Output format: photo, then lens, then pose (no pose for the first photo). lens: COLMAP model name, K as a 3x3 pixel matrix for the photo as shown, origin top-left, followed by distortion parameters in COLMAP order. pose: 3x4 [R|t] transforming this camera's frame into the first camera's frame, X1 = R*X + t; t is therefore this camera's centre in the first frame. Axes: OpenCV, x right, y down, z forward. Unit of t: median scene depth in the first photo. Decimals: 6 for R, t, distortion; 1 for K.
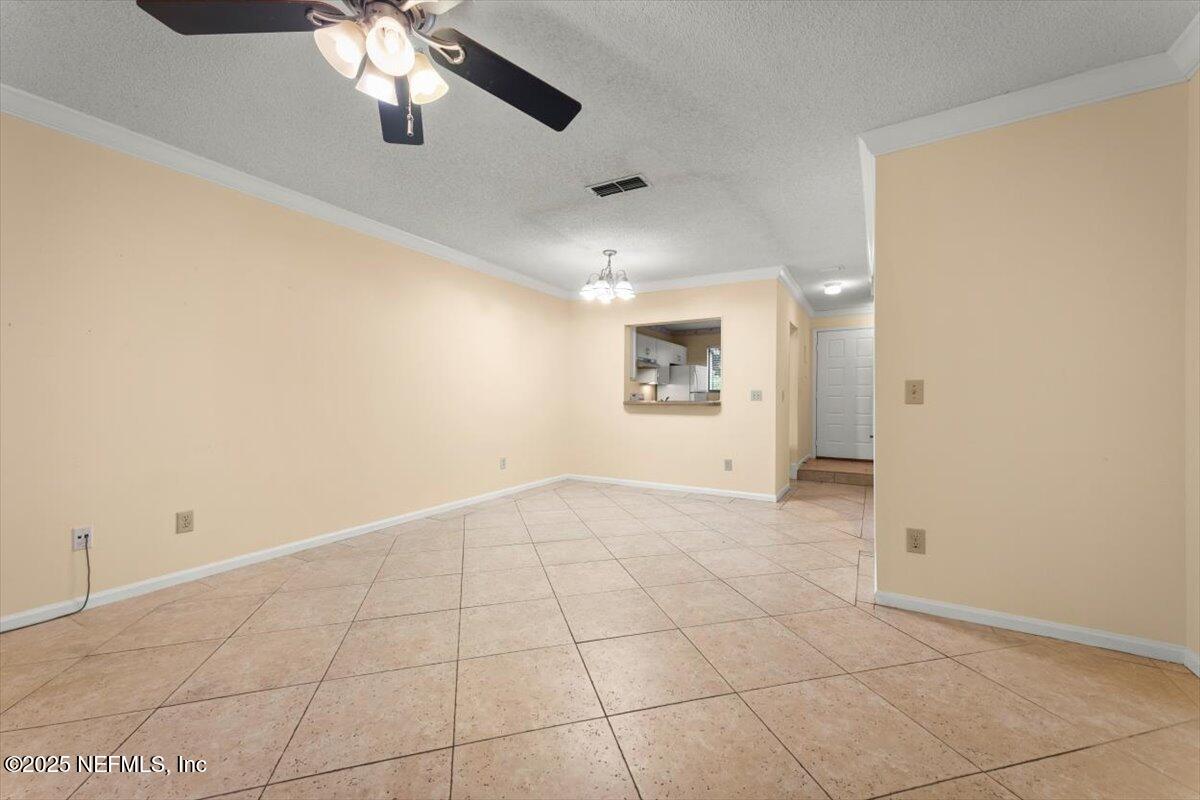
lens RADIAL K [[473.0, 0, 603.7], [0, 473.0, 400.8], [0, 0, 1]] dist [0.039615, -0.000092]
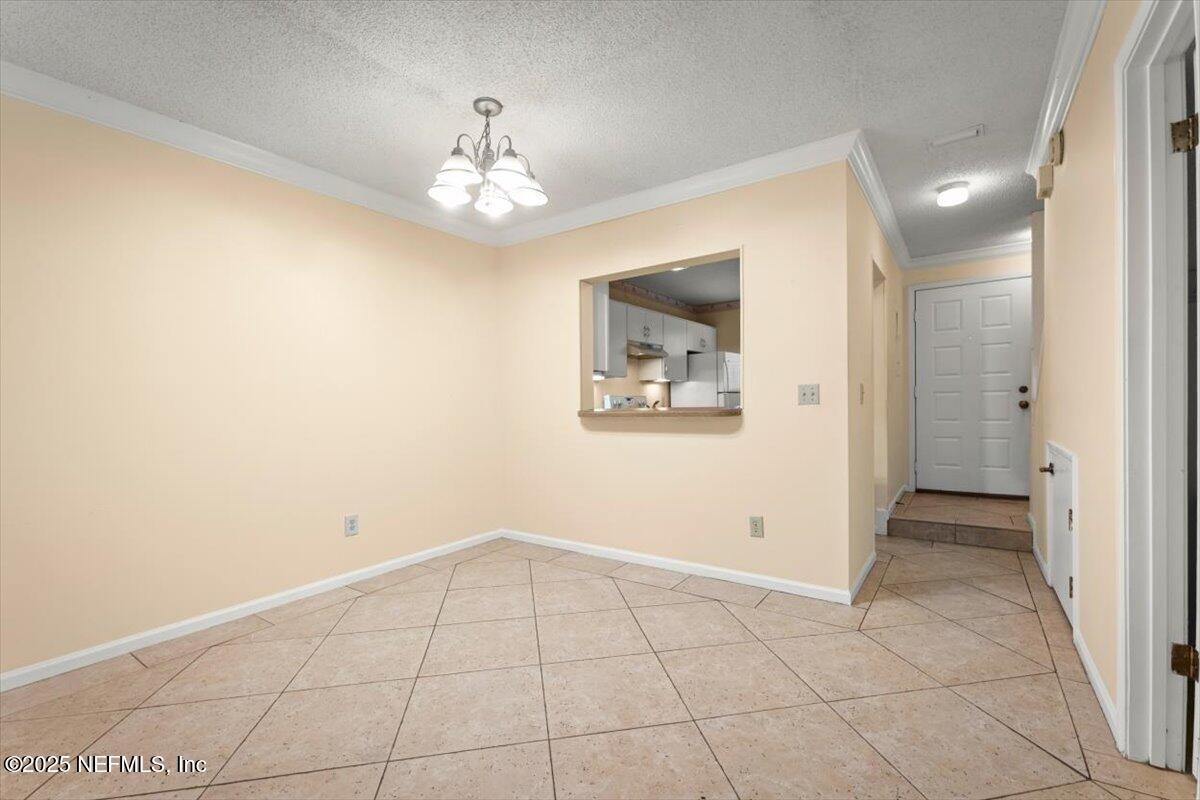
lens RADIAL K [[521.4, 0, 606.1], [0, 521.4, 416.1], [0, 0, 1]] dist [0.010187, 0.000082]
pose [[0.995814, -0.021640, -0.088802, 0.130551], [0.023452, 0.999537, 0.019404, -0.003620], [0.088341, -0.021405, 0.995860, 0.356891]]
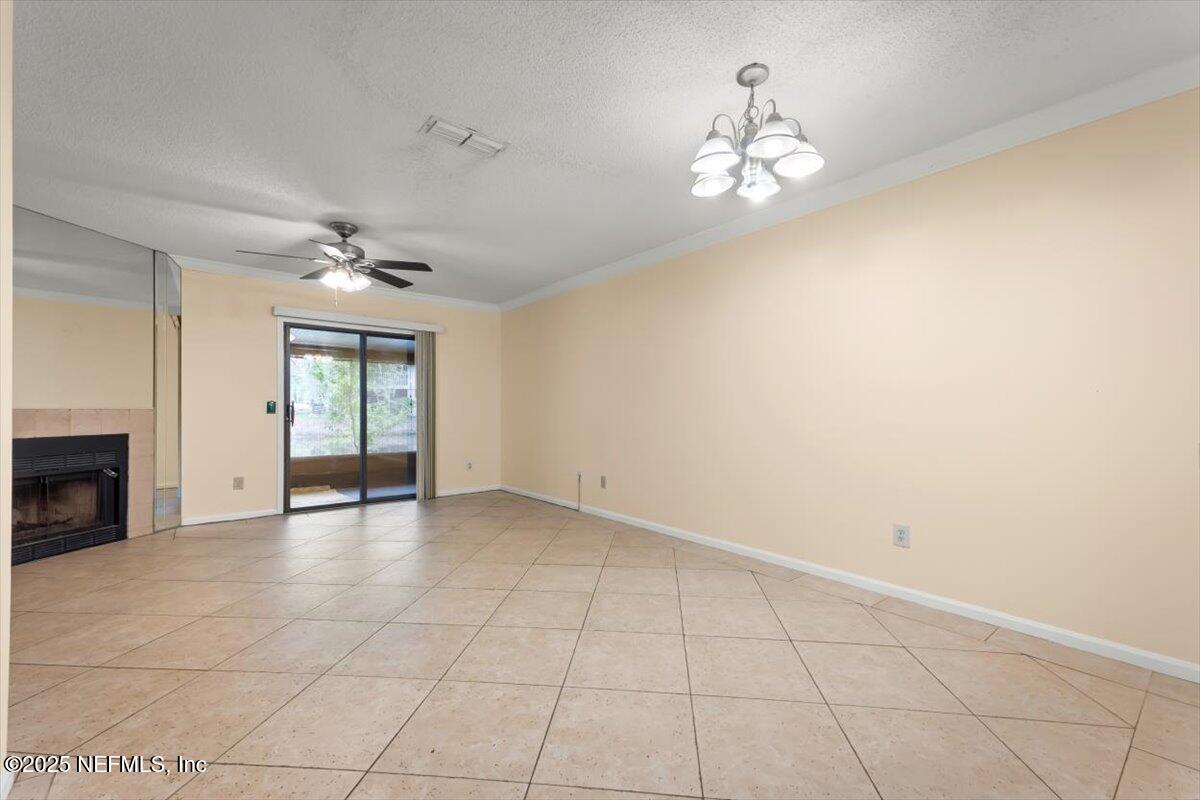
lens RADIAL K [[498.1, 0, 604.2], [0, 498.1, 408.1], [0, 0, 1]] dist [0.038726, -0.000012]
pose [[-0.367346, -0.002760, -0.930080, 0.373001], [-0.006612, 0.999978, -0.000356, -0.006043], [0.930061, 0.006019, -0.367356, 0.787612]]
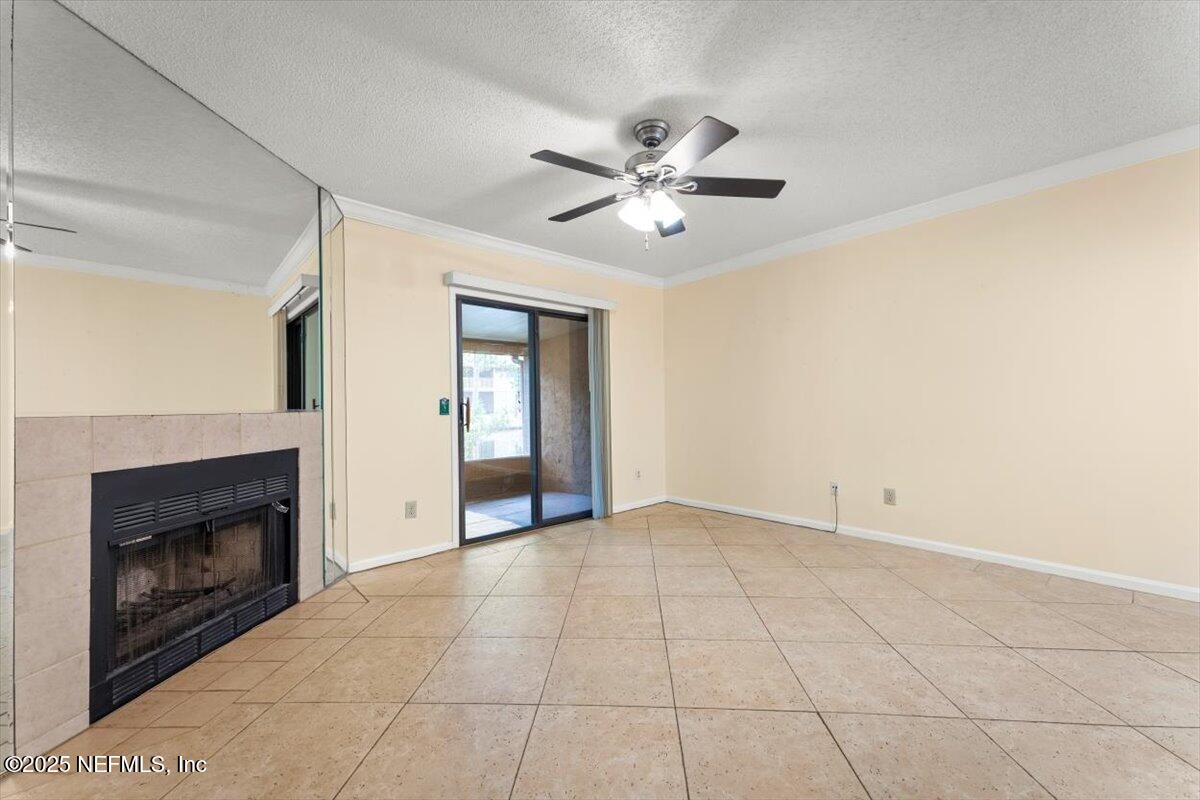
lens RADIAL K [[473.0, 0, 603.7], [0, 473.0, 400.8], [0, 0, 1]] dist [0.039615, -0.000092]
pose [[-0.321314, -0.005019, -0.946959, 0.291704], [0.012870, 0.999870, -0.009667, -0.003179], [0.946885, -0.015294, -0.321208, 0.330062]]
